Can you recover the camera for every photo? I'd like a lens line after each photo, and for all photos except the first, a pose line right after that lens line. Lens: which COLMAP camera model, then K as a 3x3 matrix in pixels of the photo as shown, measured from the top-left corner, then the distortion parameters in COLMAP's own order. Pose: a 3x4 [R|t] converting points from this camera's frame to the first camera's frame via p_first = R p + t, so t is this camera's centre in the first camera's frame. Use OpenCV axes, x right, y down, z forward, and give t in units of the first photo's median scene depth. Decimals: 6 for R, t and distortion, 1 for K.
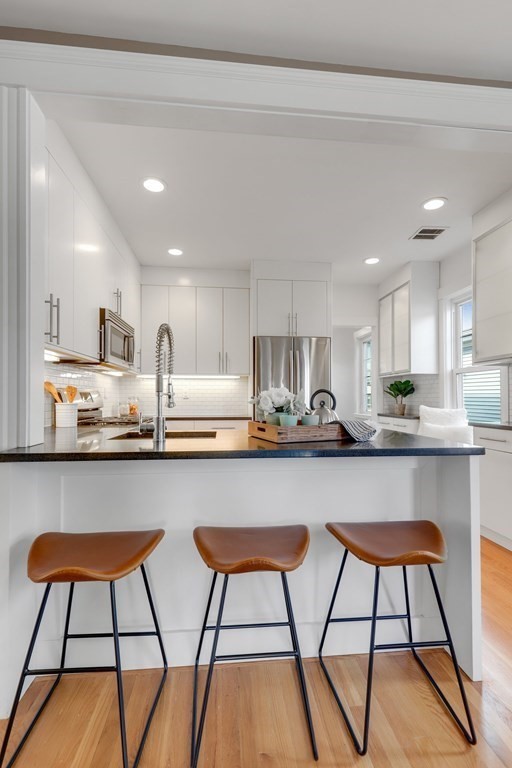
lens RADIAL K [[347.9, 0, 257.1], [0, 347.9, 396.1], [0, 0, 1]] dist [0.010359, -0.000762]
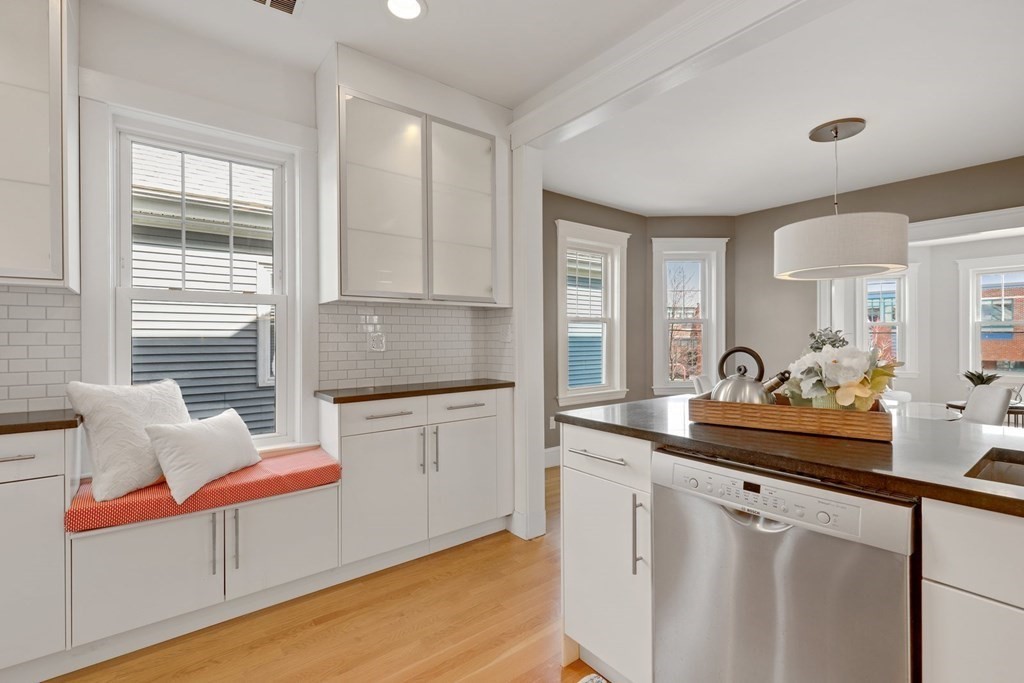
lens RADIAL K [[460.5, 0, 512.0], [0, 460.5, 341.5], [0, 0, 1]] dist [0.010275, -0.000675]
pose [[-0.544238, -0.005601, 0.838912, -0.136184], [-0.001822, 0.999983, 0.005495, -0.016558], [-0.838929, 0.001462, -0.544239, 0.894559]]
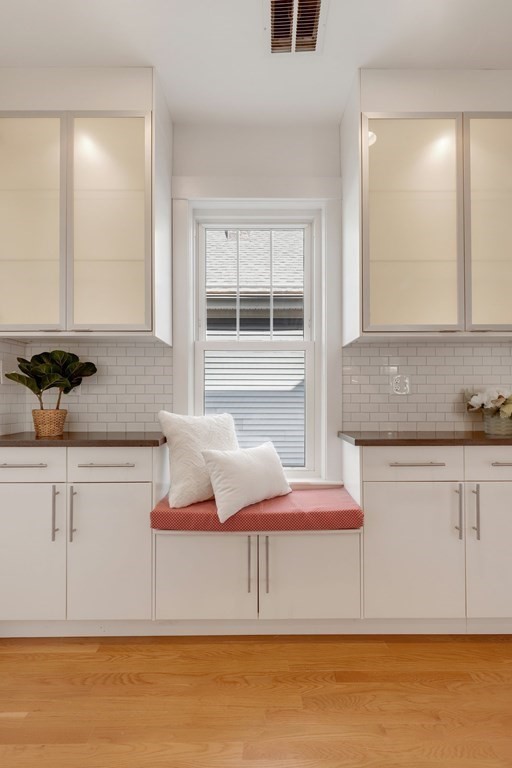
lens RADIAL K [[360.1, 0, 248.4], [0, 360.1, 388.9], [0, 0, 1]] dist [0.001737, -0.000103]
pose [[0.095027, 0.013121, 0.995388, 0.026760], [-0.004300, 0.999909, -0.012770, 0.002835], [-0.995465, -0.003066, 0.095075, 0.854232]]
